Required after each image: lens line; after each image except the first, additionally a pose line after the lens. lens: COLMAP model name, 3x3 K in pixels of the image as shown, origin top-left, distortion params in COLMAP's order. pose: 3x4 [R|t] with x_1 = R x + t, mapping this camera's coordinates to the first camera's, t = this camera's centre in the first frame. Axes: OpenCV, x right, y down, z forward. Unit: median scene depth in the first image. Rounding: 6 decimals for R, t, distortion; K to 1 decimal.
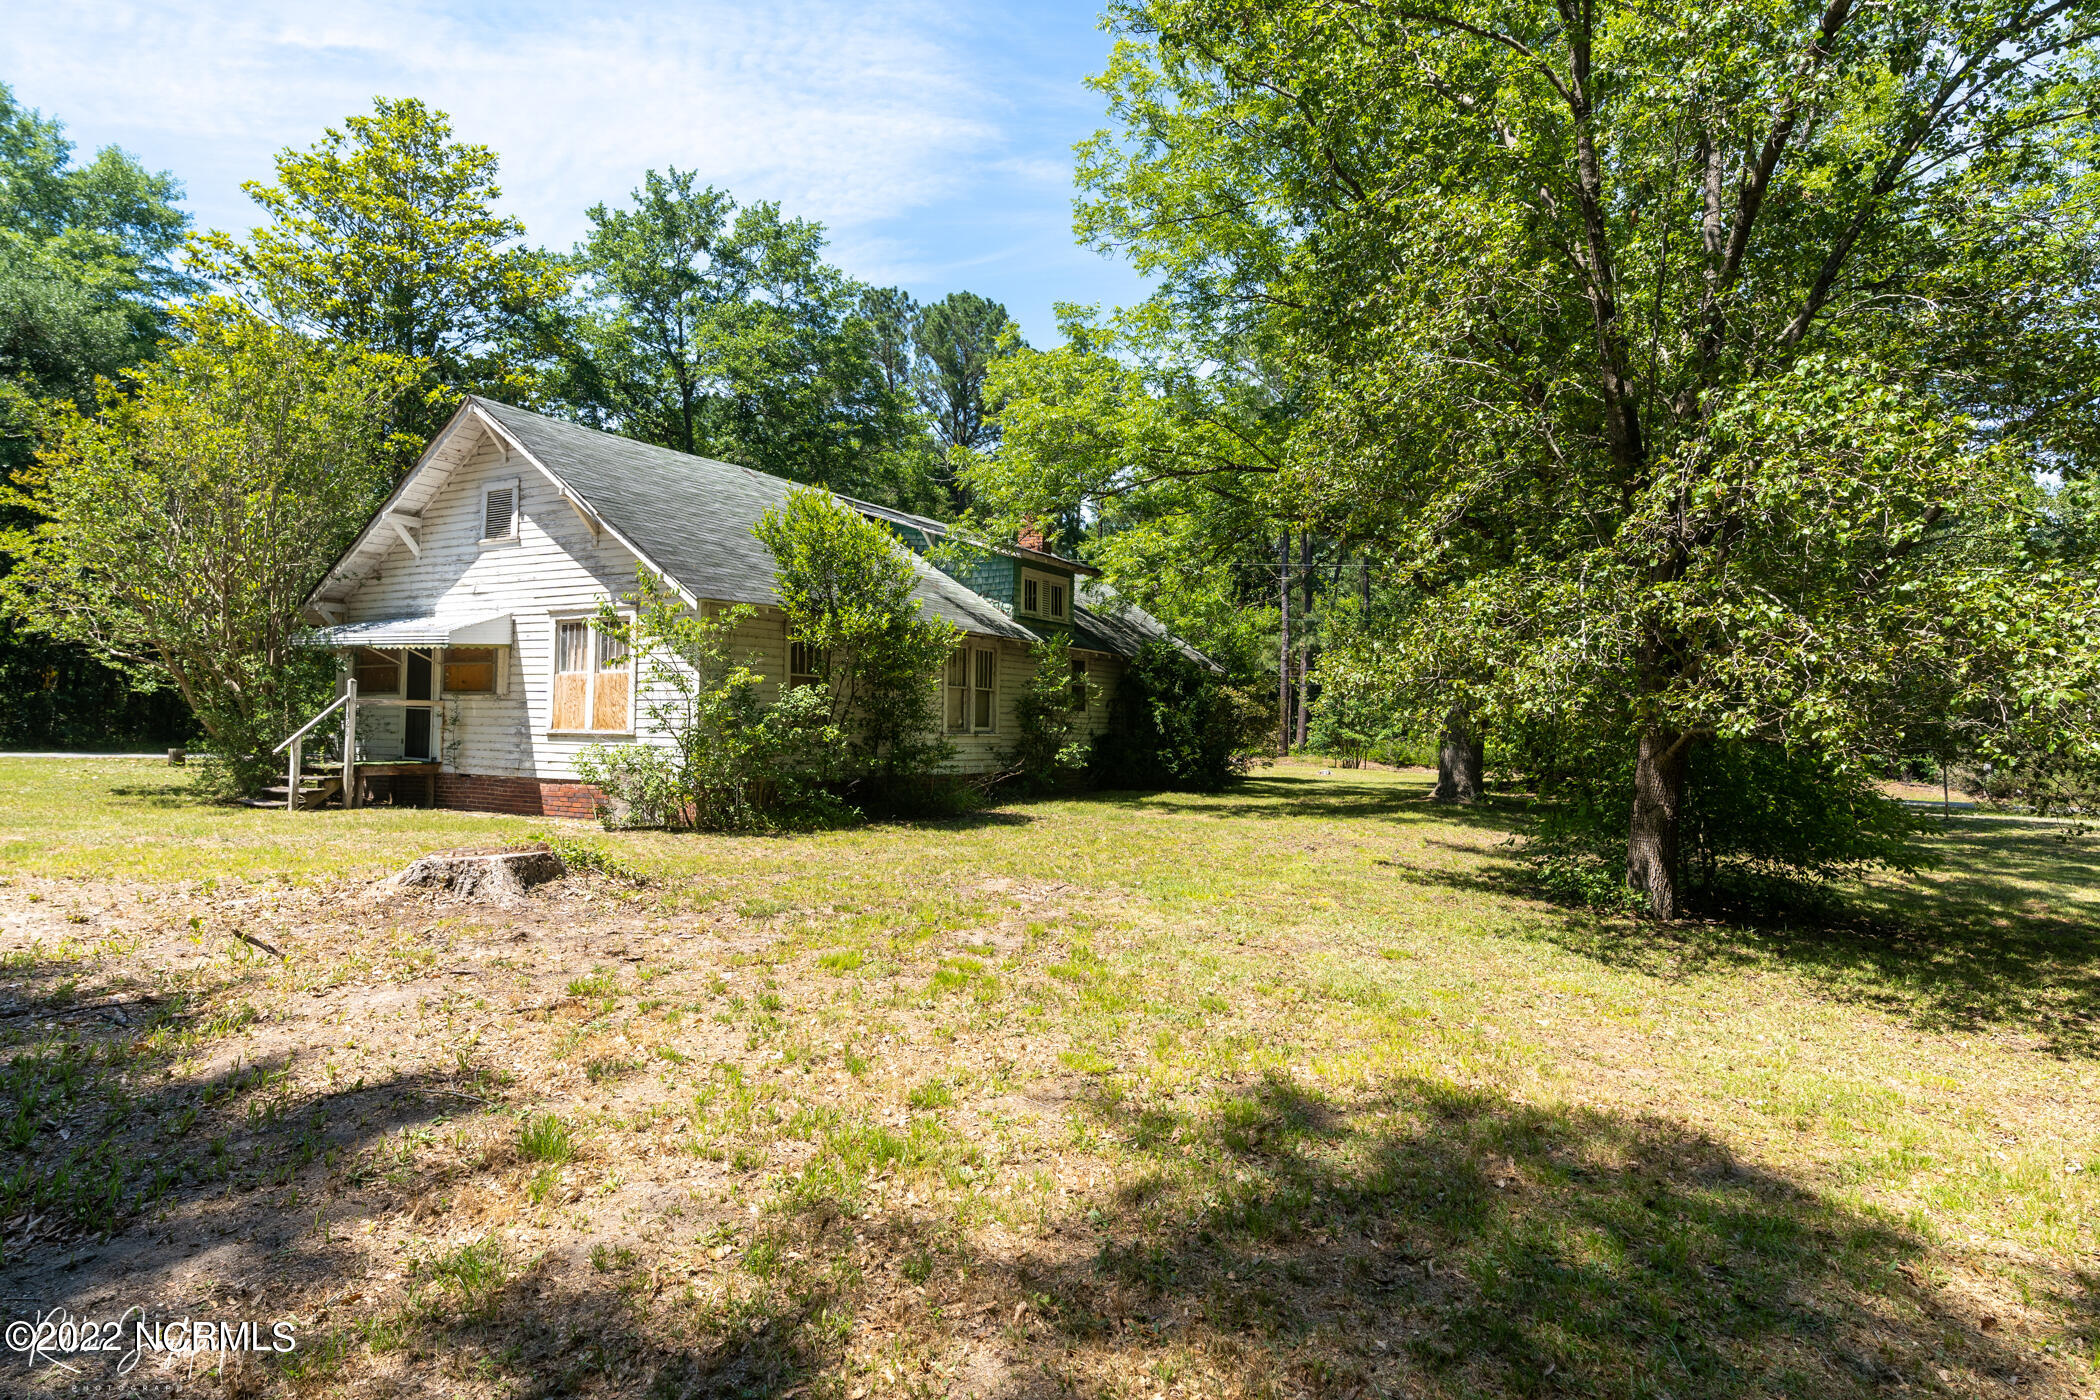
lens RADIAL K [[1199.4, 0, 1050.0], [0, 1199.4, 700.0], [0, 0, 1]] dist [0.001035, 0.000213]
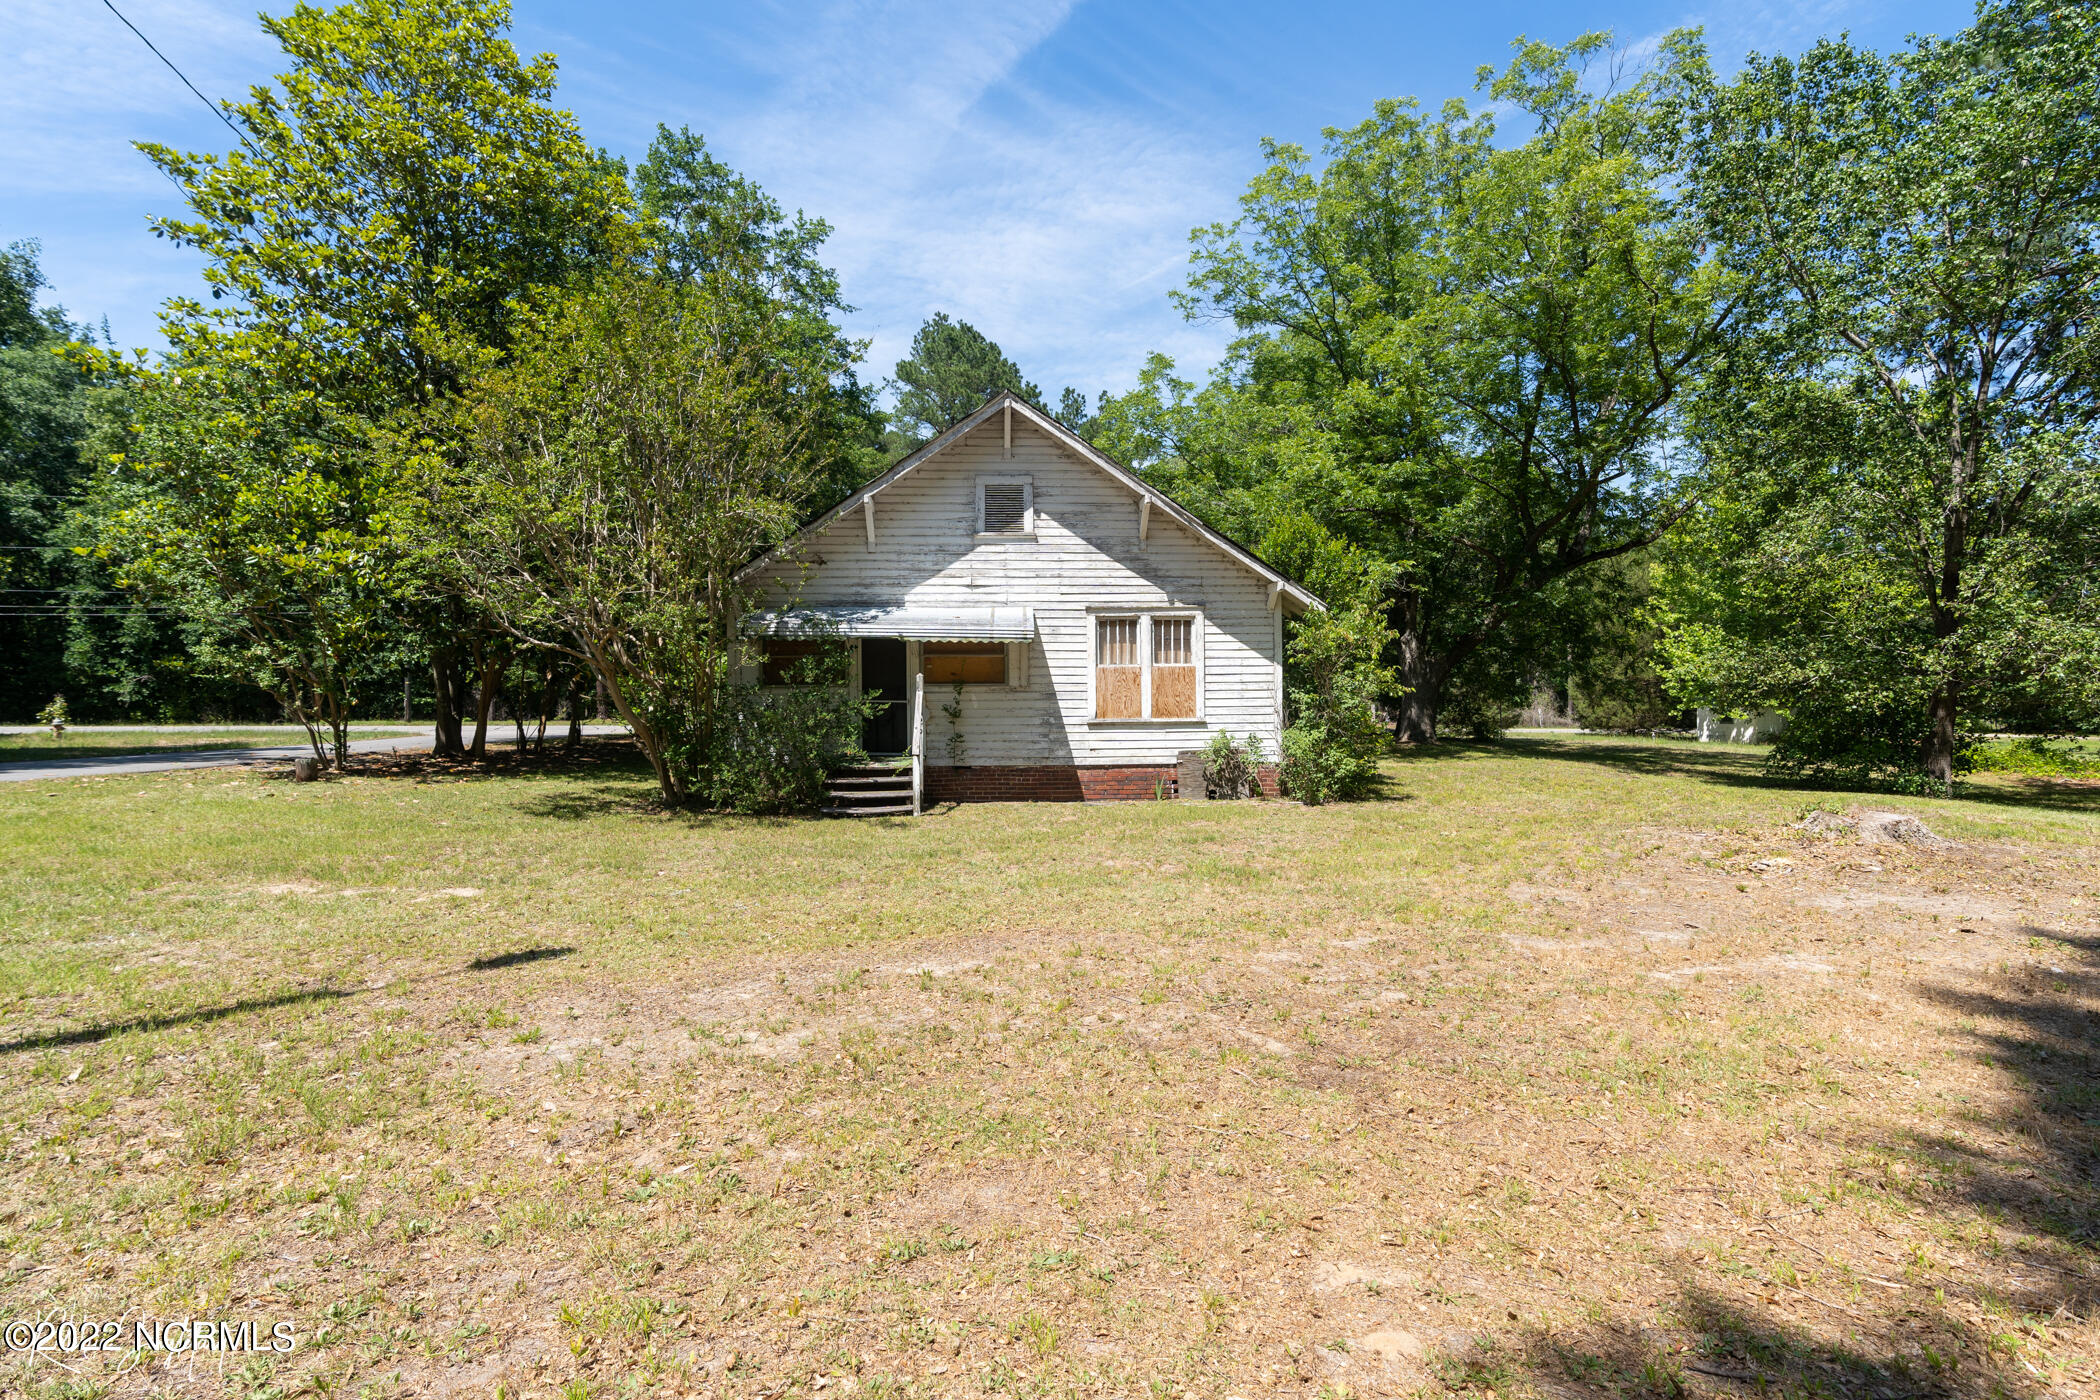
lens RADIAL K [[928.8, 0, 1050.0], [0, 928.8, 700.0], [0, 0, 1]] dist [0.003211, 0.000234]
pose [[0.843892, -0.020336, 0.536127, -0.879635], [0.006545, 0.999597, 0.027614, -0.015155], [-0.536473, -0.019794, 0.843685, 0.321484]]
